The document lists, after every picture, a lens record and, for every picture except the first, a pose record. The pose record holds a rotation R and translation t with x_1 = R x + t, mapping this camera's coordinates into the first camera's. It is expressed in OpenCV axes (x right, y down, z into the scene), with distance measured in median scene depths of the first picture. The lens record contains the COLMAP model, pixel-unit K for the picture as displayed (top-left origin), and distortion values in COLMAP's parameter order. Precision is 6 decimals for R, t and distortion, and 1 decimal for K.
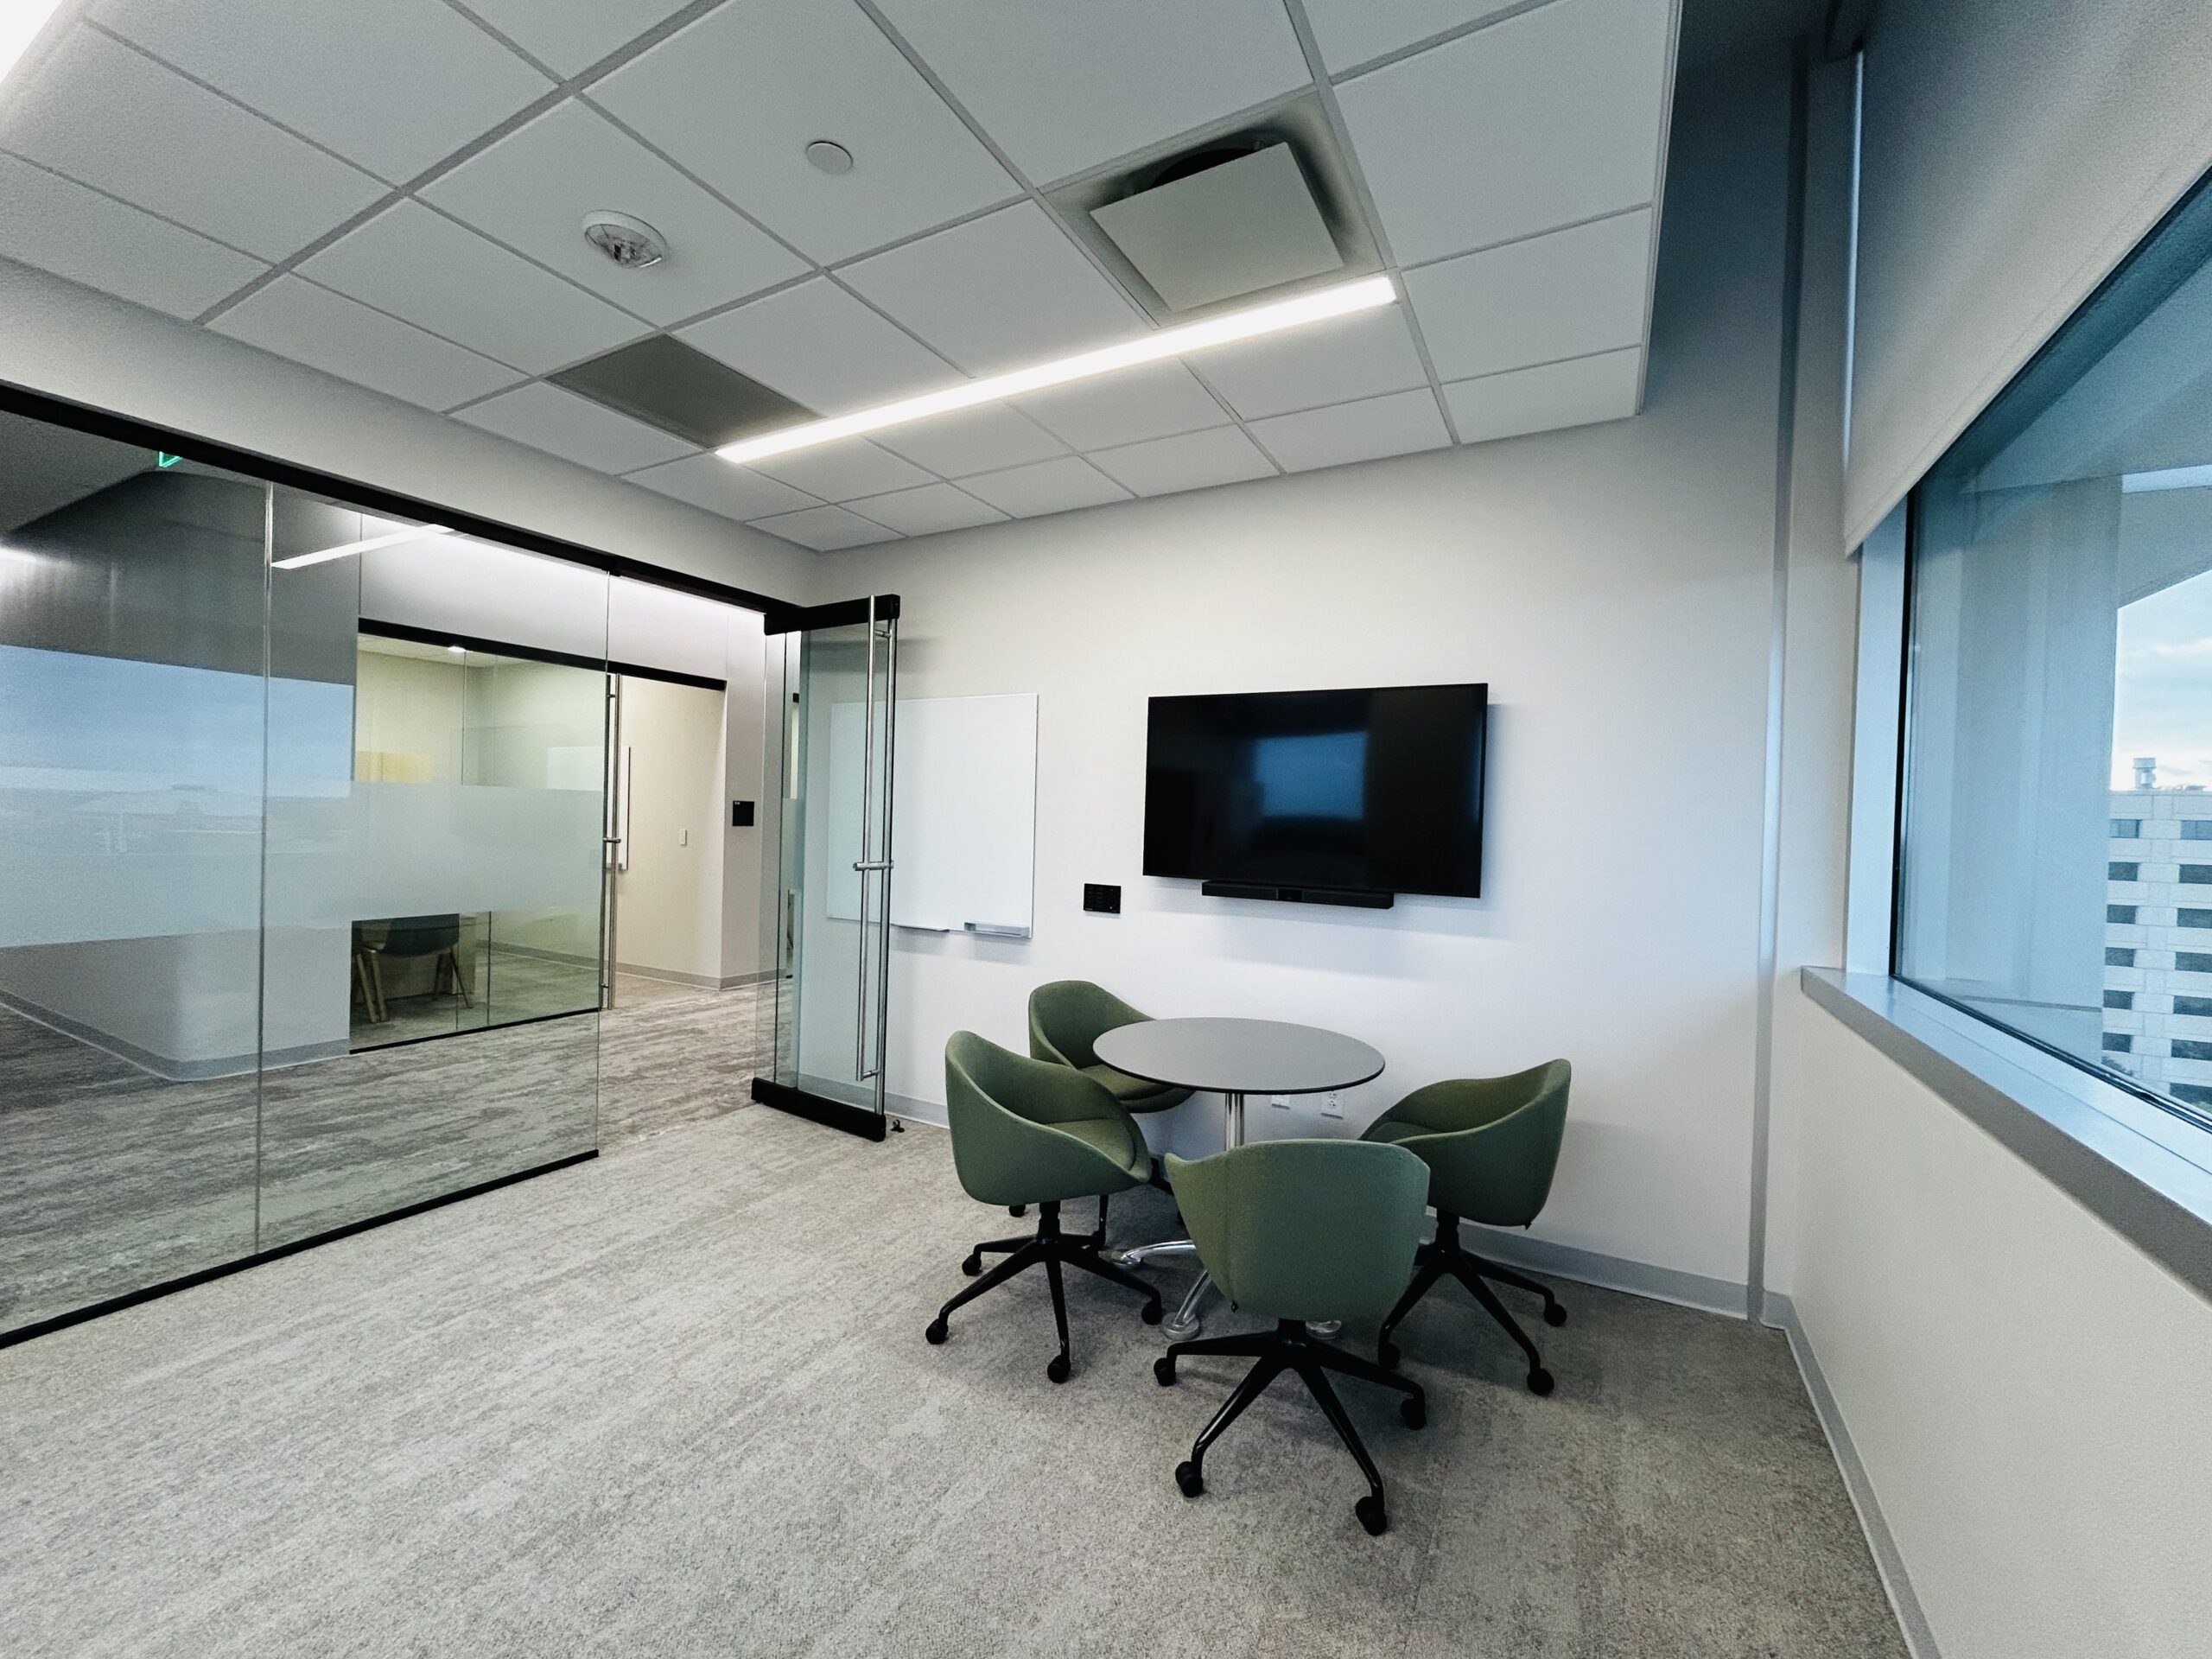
lens RADIAL K [[896.1, 0, 1112.5], [0, 896.1, 829.1], [0, 0, 1]] dist [0.002013, -0.000236]
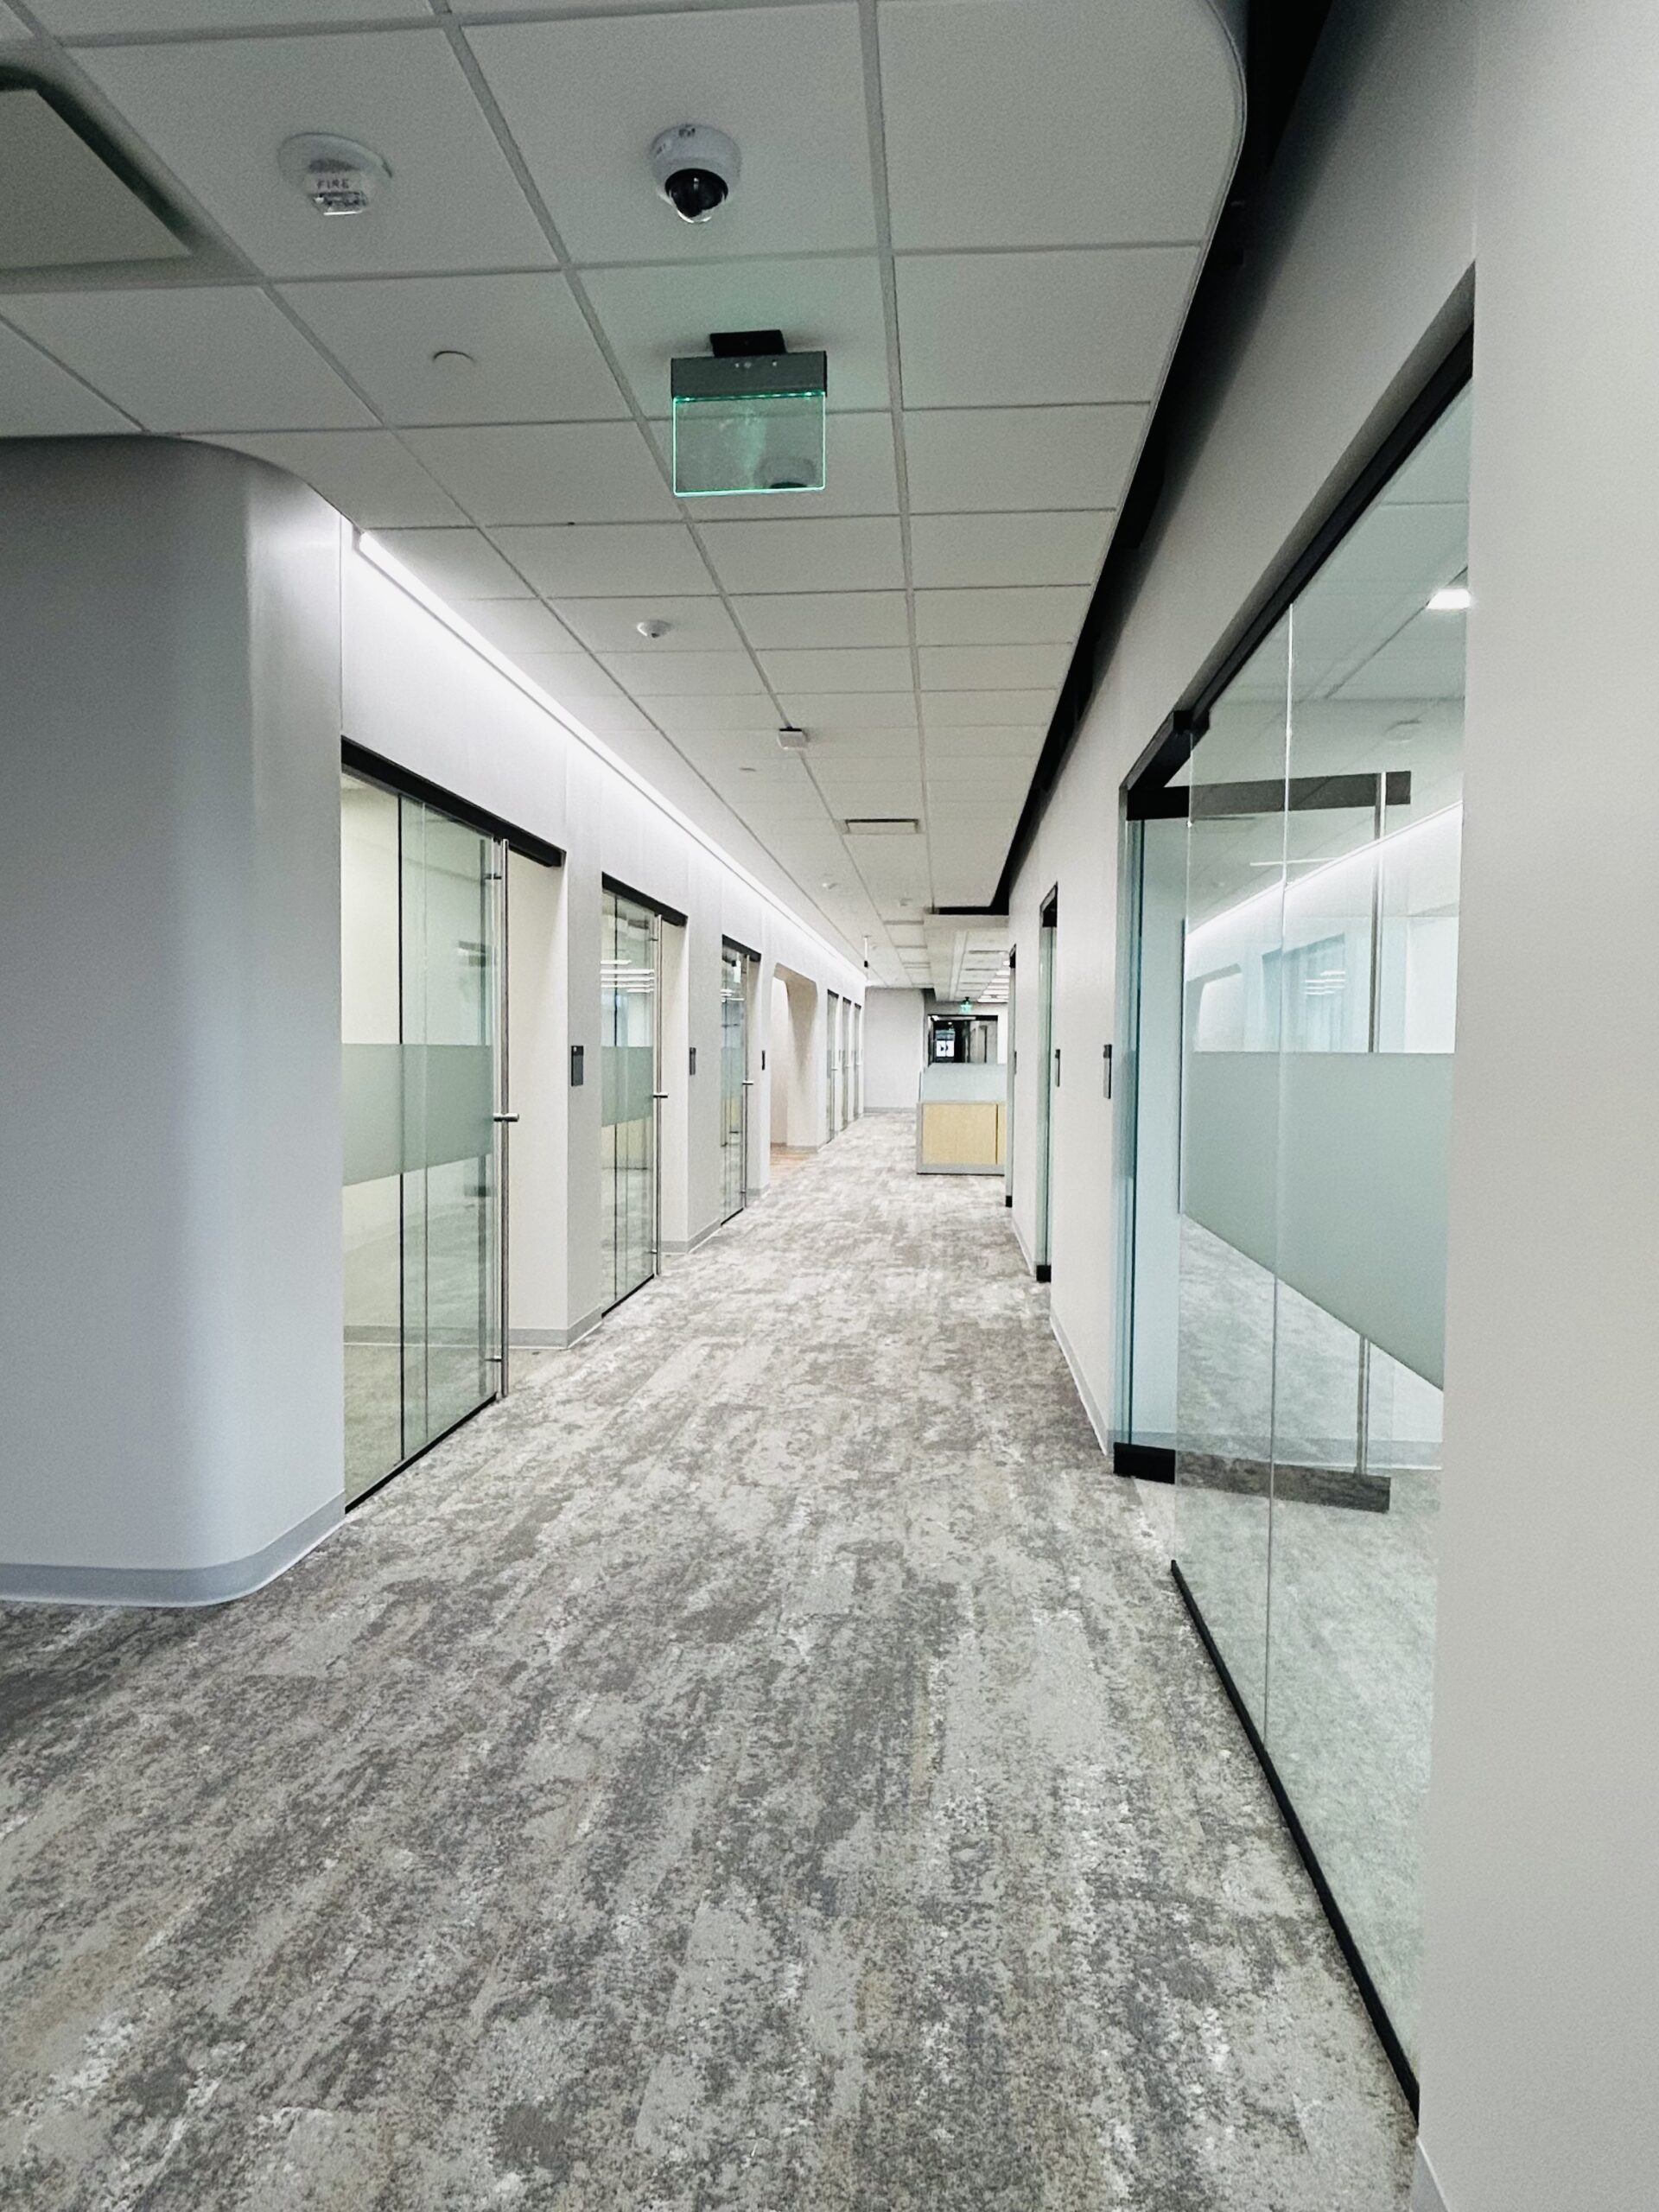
lens RADIAL K [[1319.4, 0, 824.8], [0, 1319.4, 1104.3], [0, 0, 1]] dist [-0.002547, -0.000149]
pose [[0.921564, -0.046496, 0.385433, -1.108564], [0.032242, 0.998539, 0.043366, -0.044579], [-0.386886, -0.027538, 0.921716, 0.159976]]
